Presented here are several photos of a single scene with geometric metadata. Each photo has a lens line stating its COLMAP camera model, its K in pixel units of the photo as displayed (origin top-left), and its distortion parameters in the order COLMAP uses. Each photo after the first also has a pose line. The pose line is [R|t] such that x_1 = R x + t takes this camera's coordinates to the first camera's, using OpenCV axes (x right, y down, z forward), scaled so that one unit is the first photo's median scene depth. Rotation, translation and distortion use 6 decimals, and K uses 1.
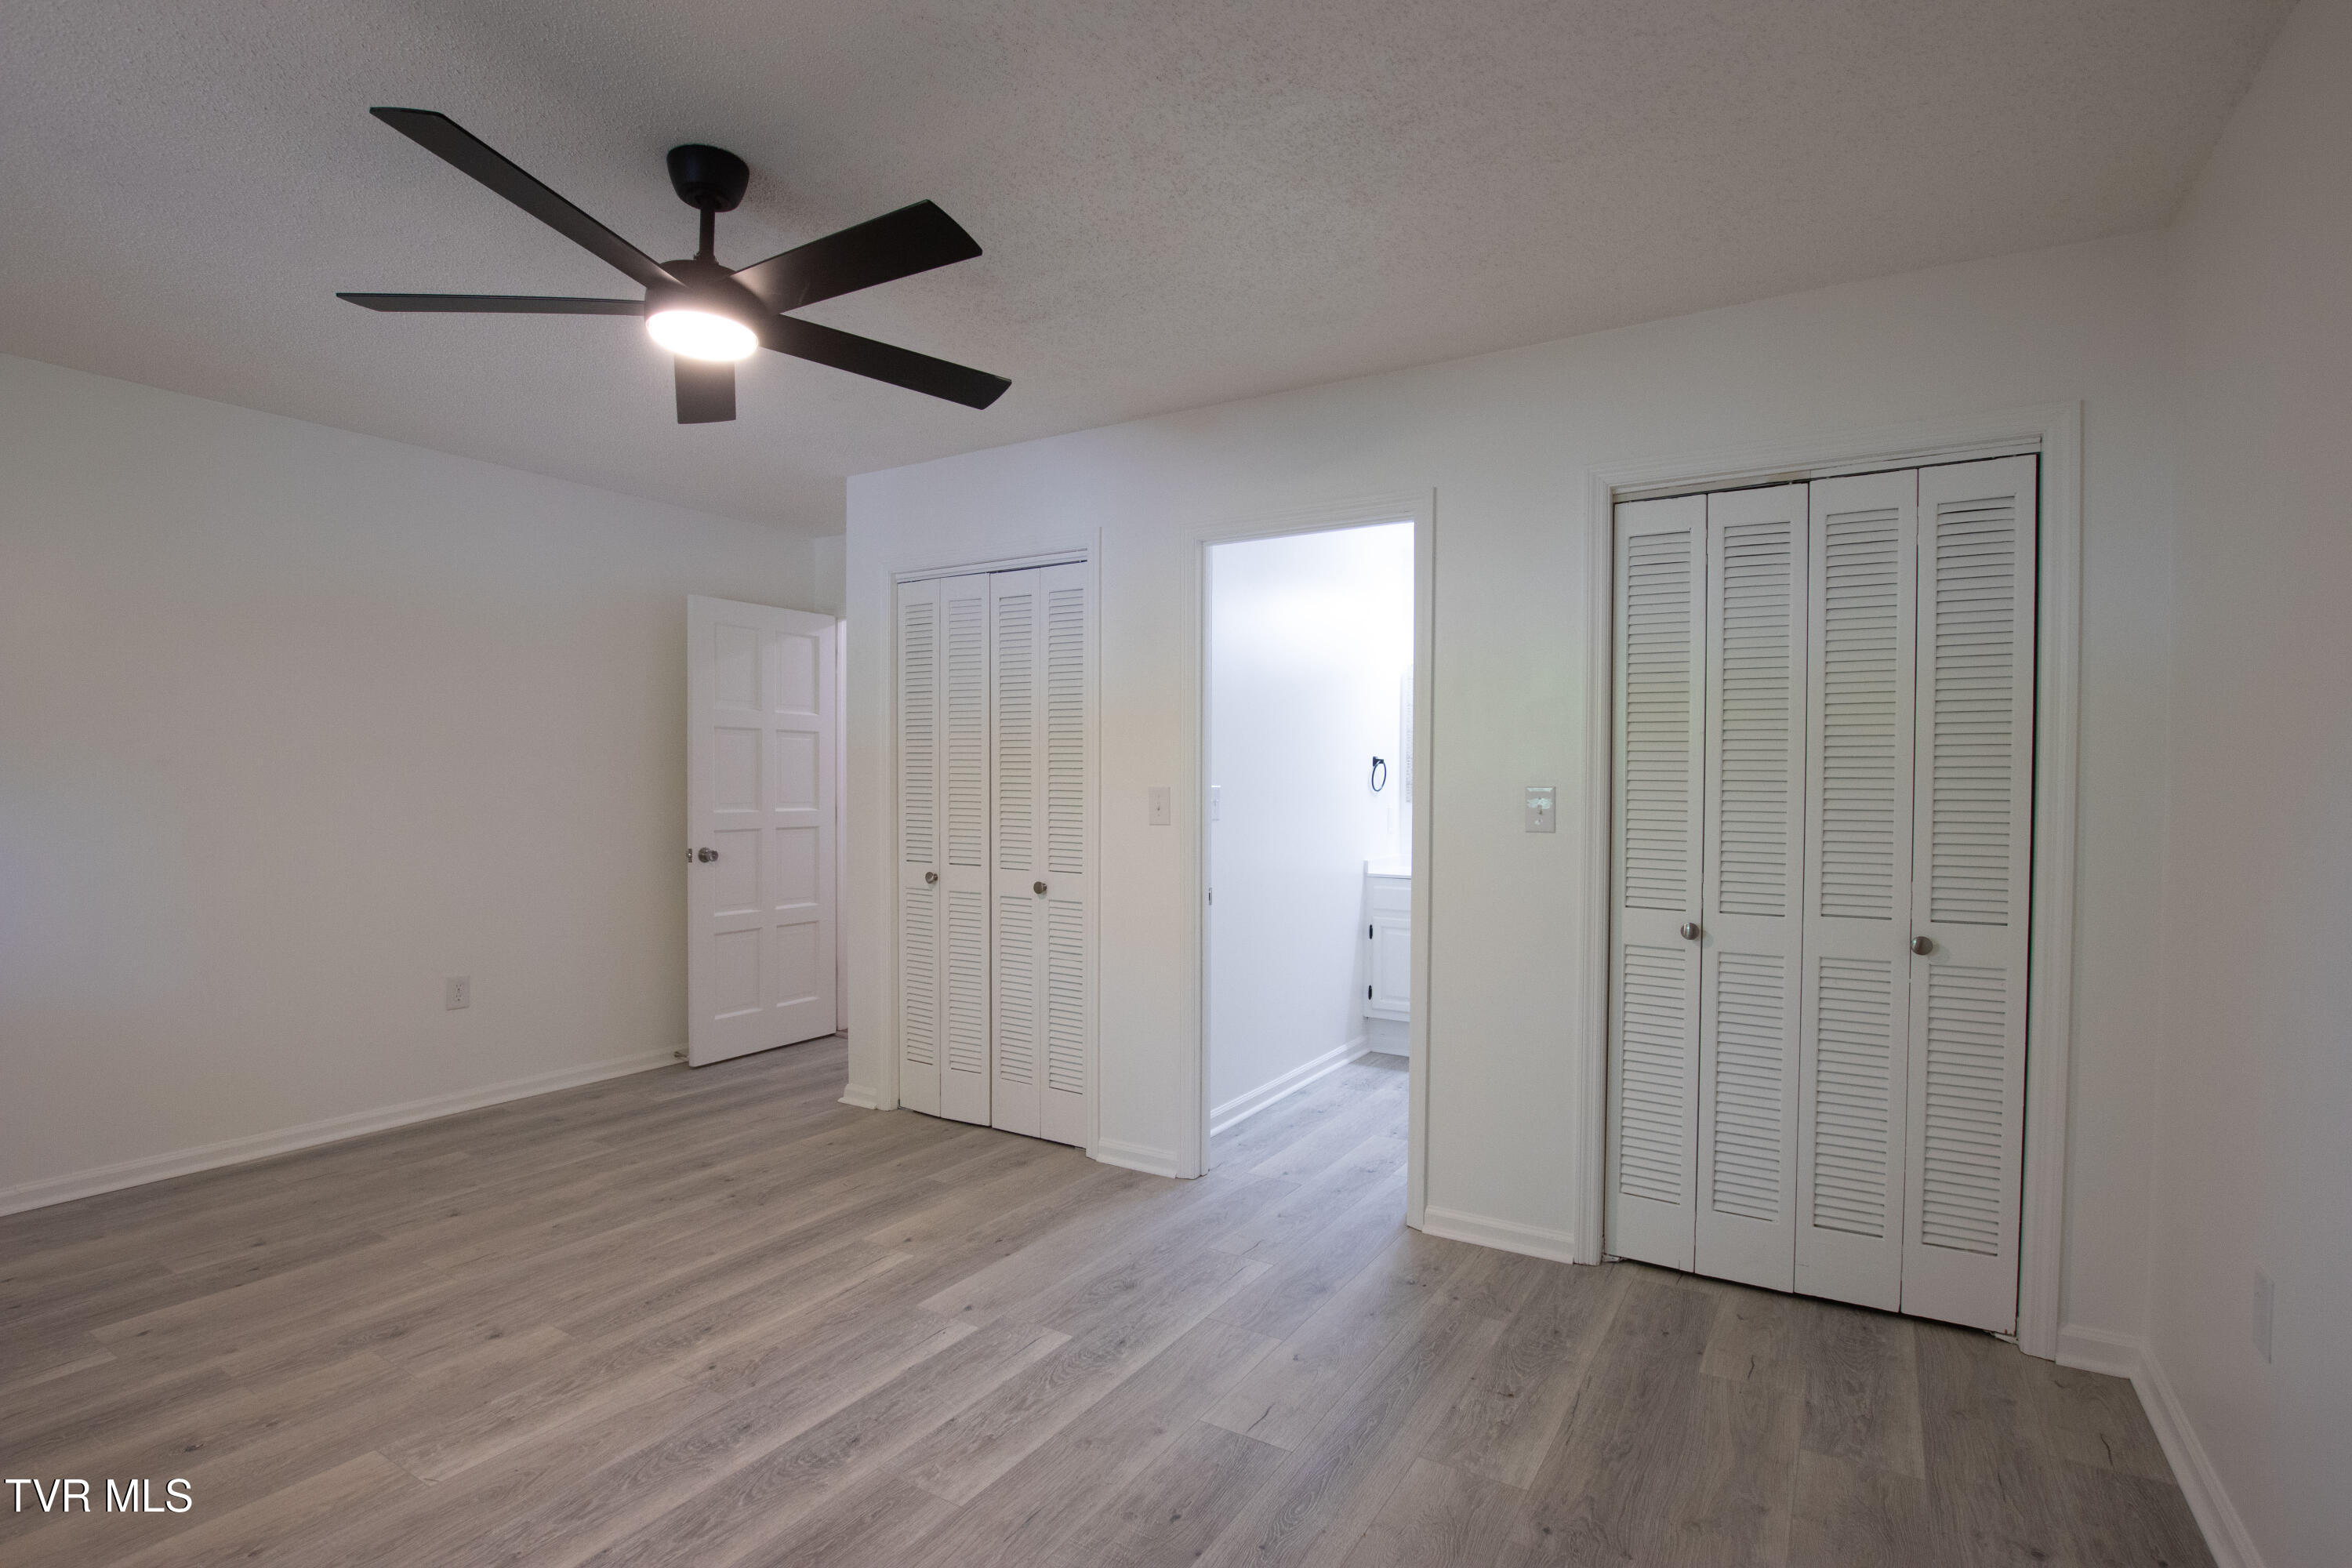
lens RADIAL K [[1108.3, 0, 1153.9], [0, 1108.3, 785.8], [0, 0, 1]] dist [-0.033105, 0.003350]
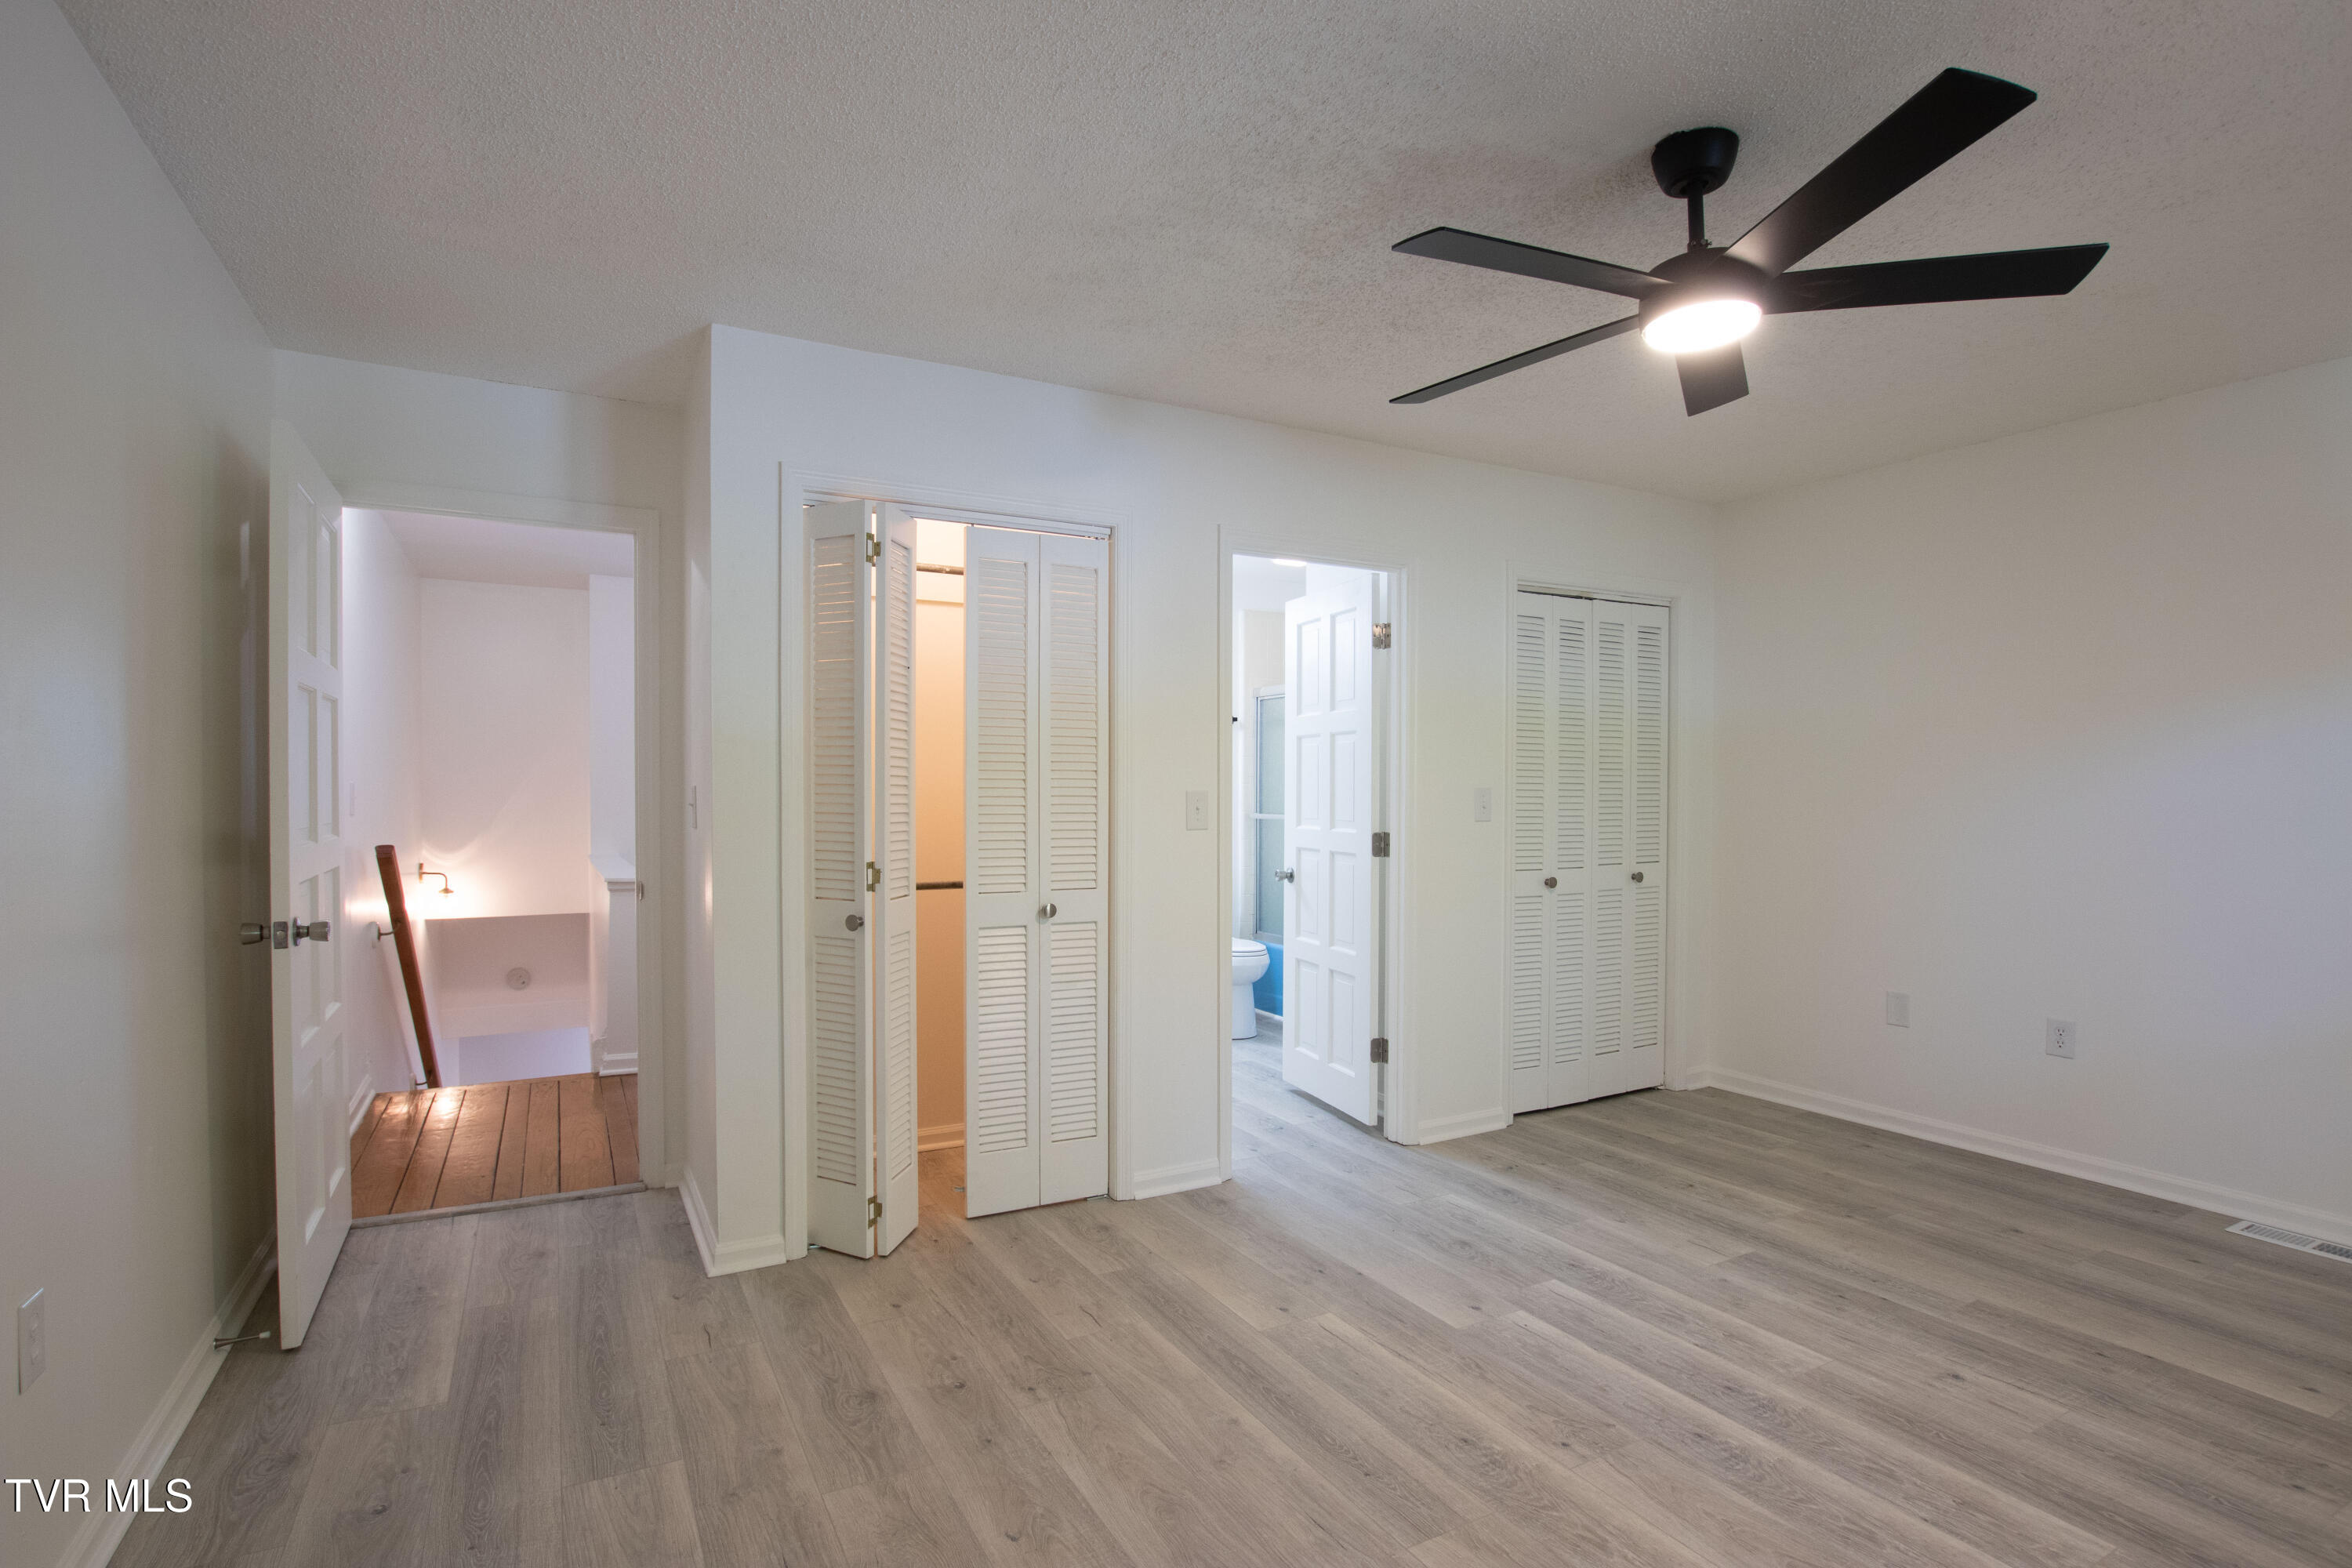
lens RADIAL K [[1108.3, 0, 1166.9], [0, 1108.3, 785.6], [0, 0, 1]] dist [-0.033105, 0.003350]
pose [[0.518262, -0.006608, 0.855196, -1.111293], [0.006901, 0.999970, 0.003545, -0.011126], [-0.855194, 0.004064, 0.518292, 0.676664]]
